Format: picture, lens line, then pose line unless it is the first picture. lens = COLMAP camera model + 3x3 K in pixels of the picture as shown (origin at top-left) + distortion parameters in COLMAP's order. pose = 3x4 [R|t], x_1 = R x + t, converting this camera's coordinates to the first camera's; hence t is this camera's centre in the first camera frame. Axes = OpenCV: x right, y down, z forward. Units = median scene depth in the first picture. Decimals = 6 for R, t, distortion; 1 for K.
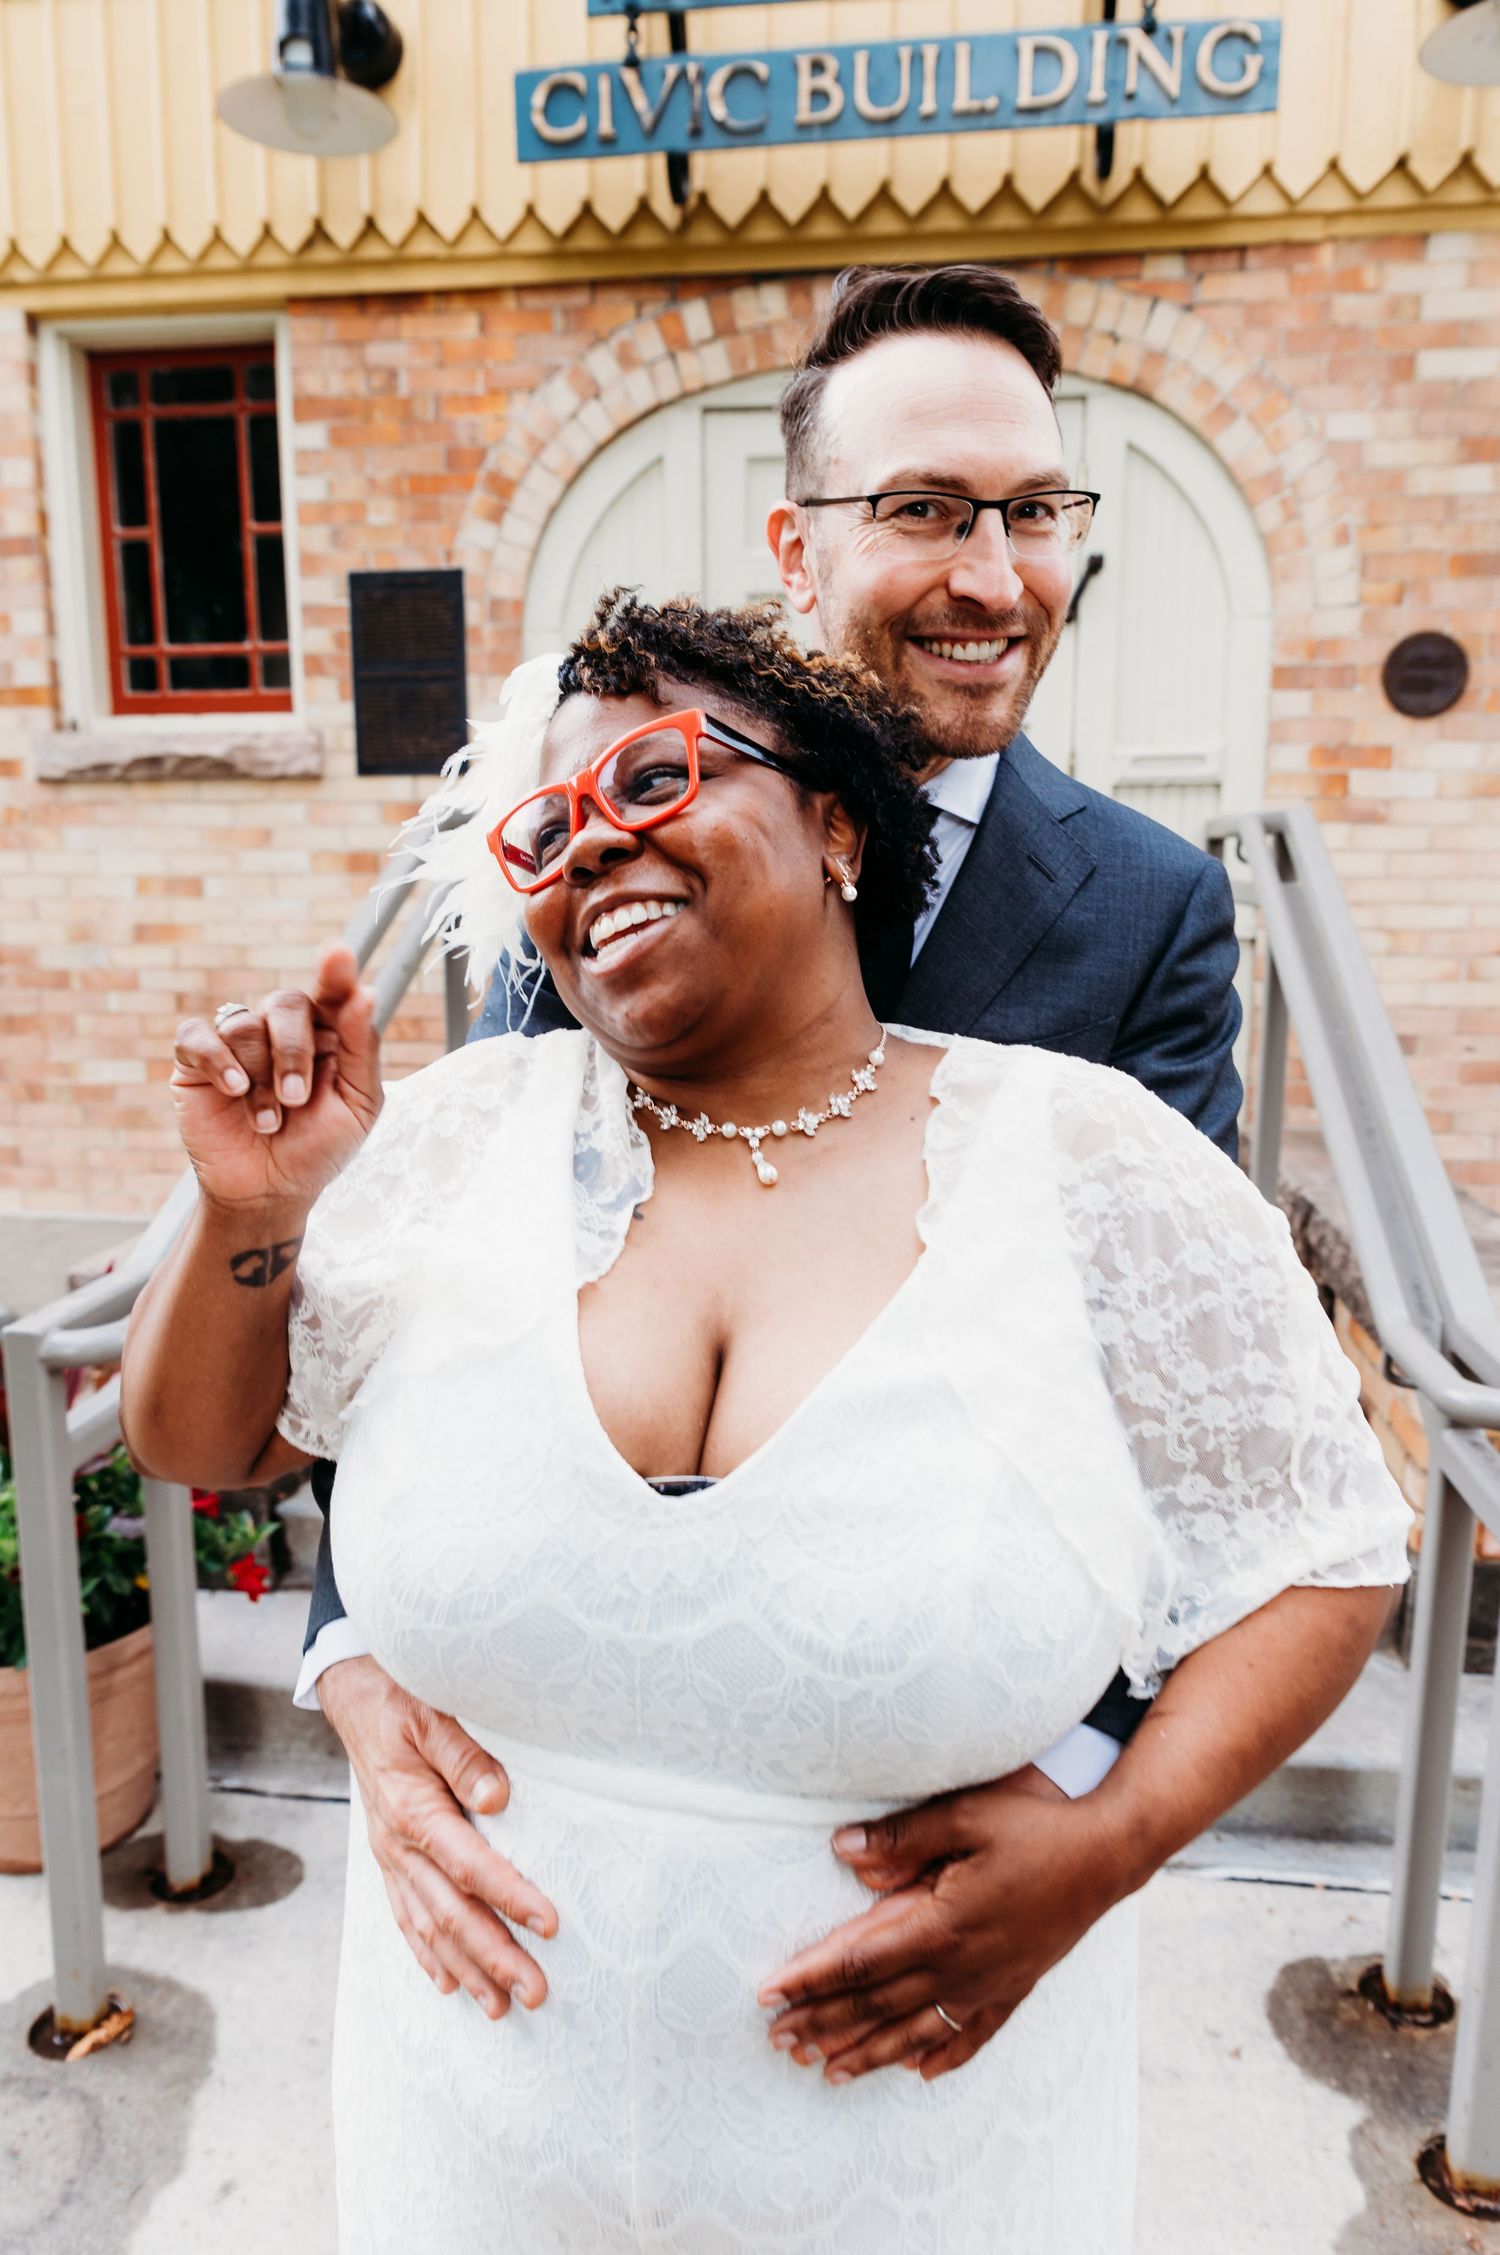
lens RADIAL K [[1538.7, 0, 643.6], [0, 1538.7, 1057.7], [0, 0, 1]] dist [-0.018016, -0.001095]
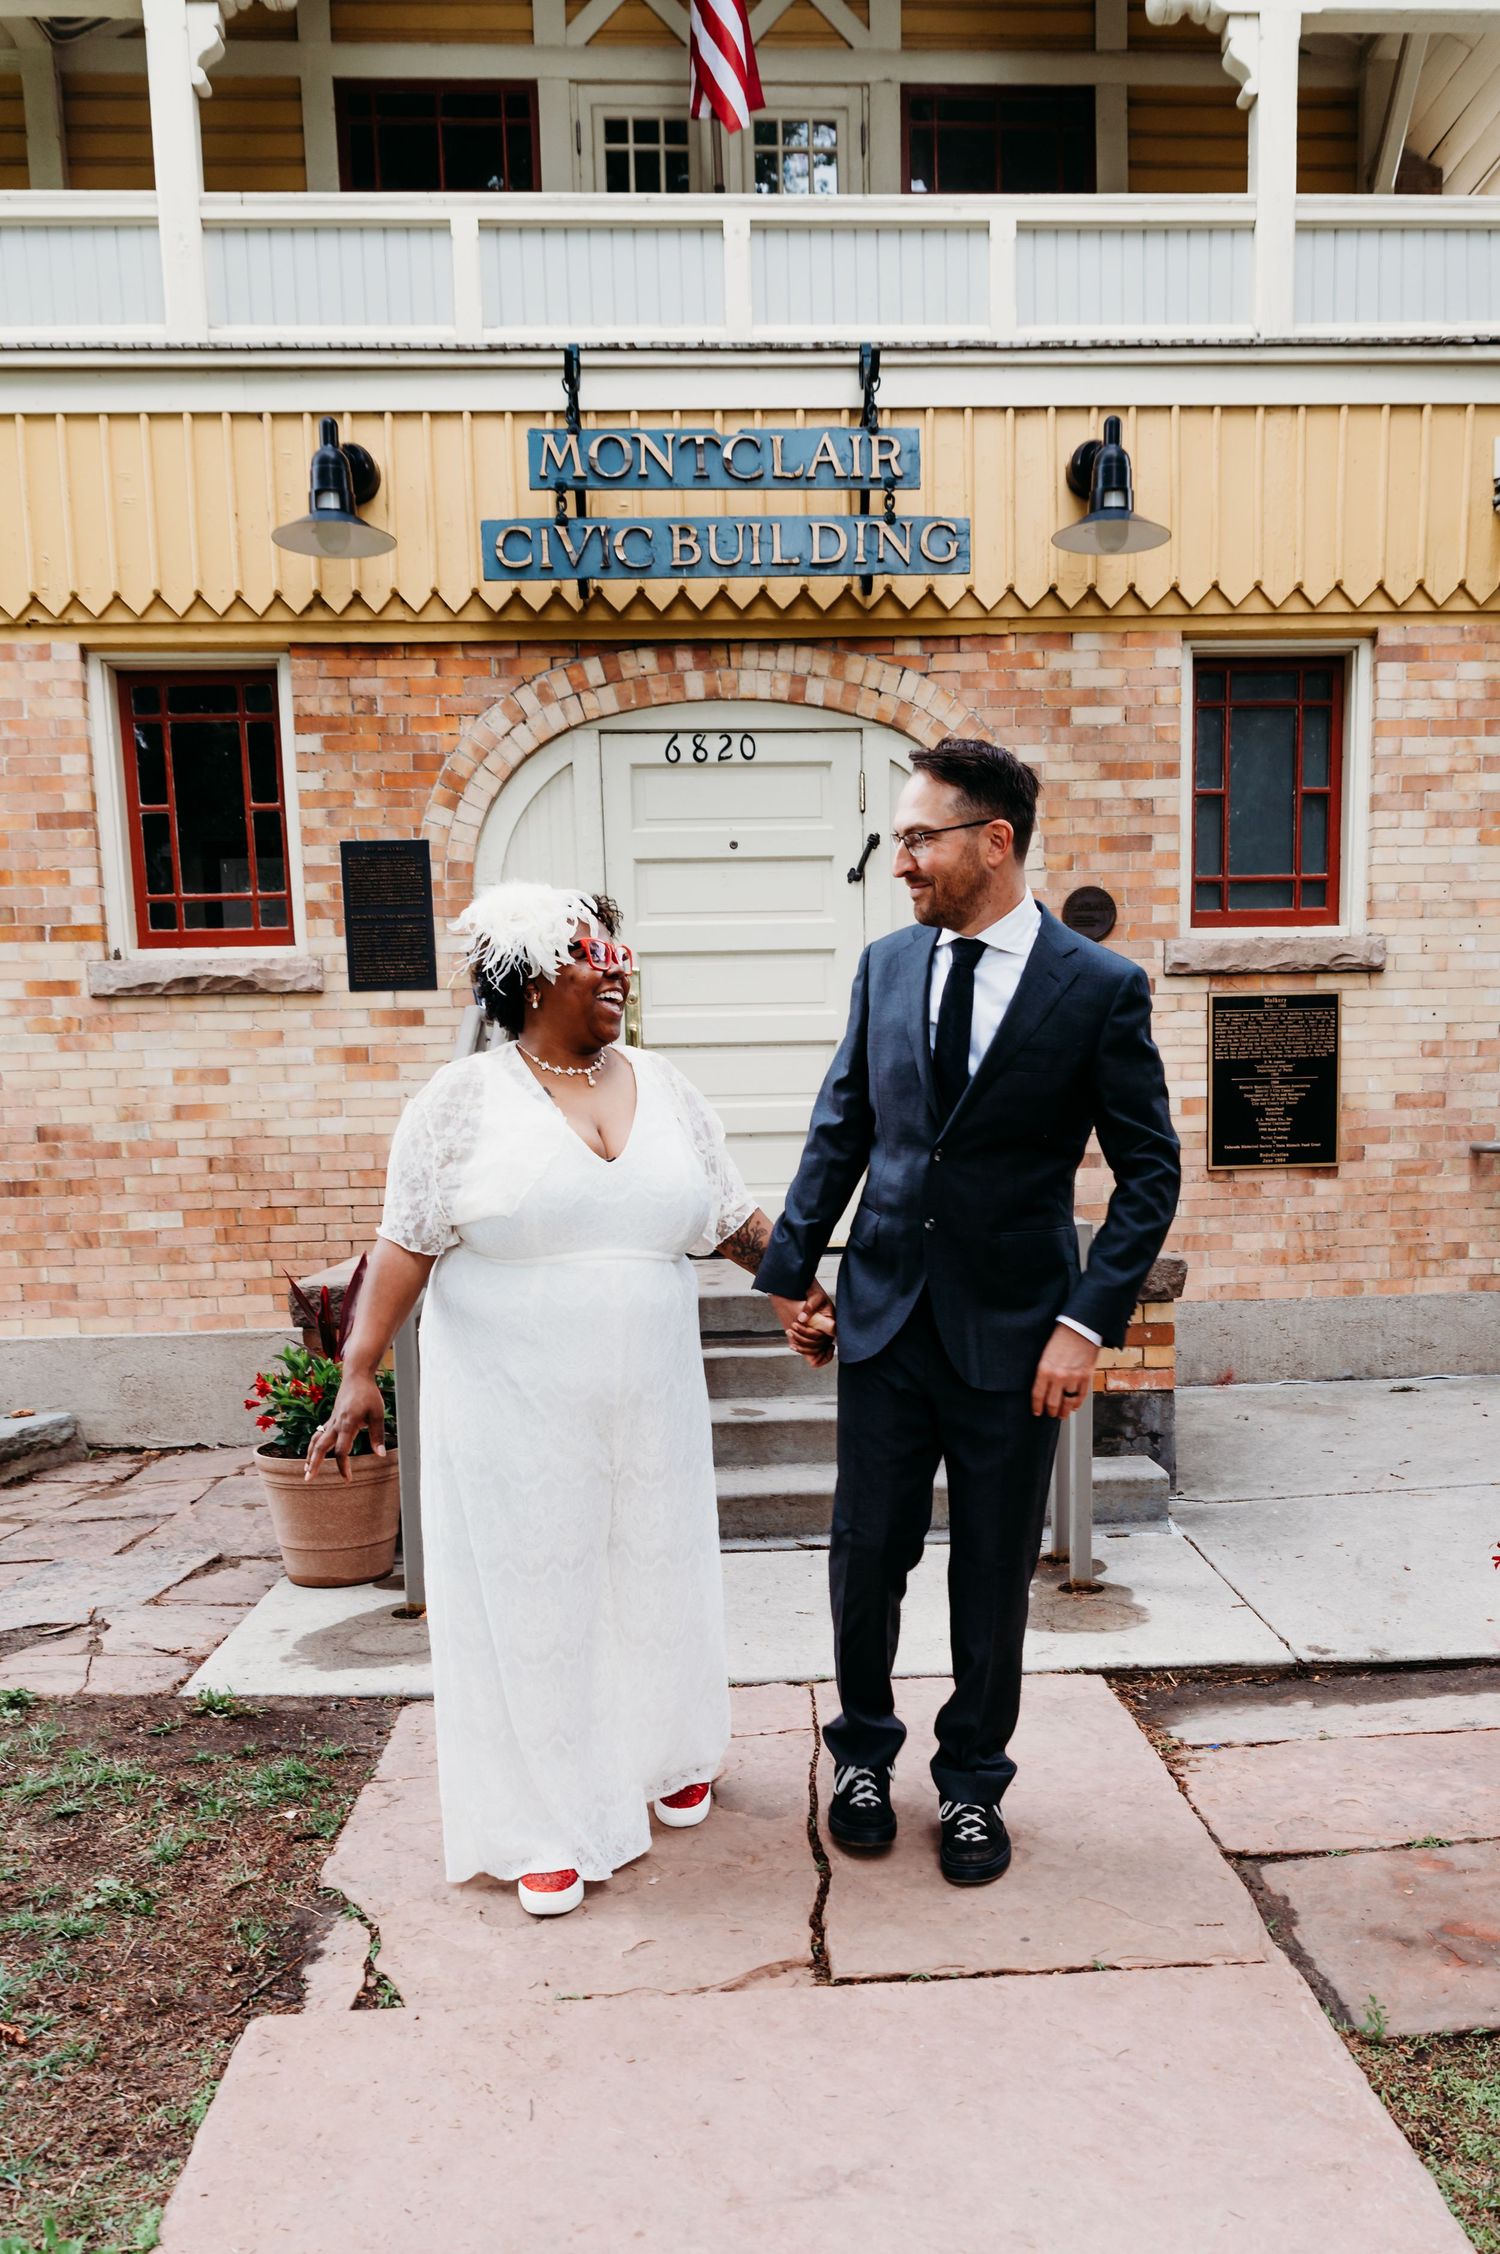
lens RADIAL K [[1538.0, 0, 751.9], [0, 1538.0, 1130.8], [0, 0, 1]] dist [-0.018016, -0.001095]
pose [[0.980149, -0.029465, 0.196059, -0.112044], [0.047443, 0.995022, -0.087640, 0.074058], [-0.192501, 0.095201, 0.976668, -0.373947]]
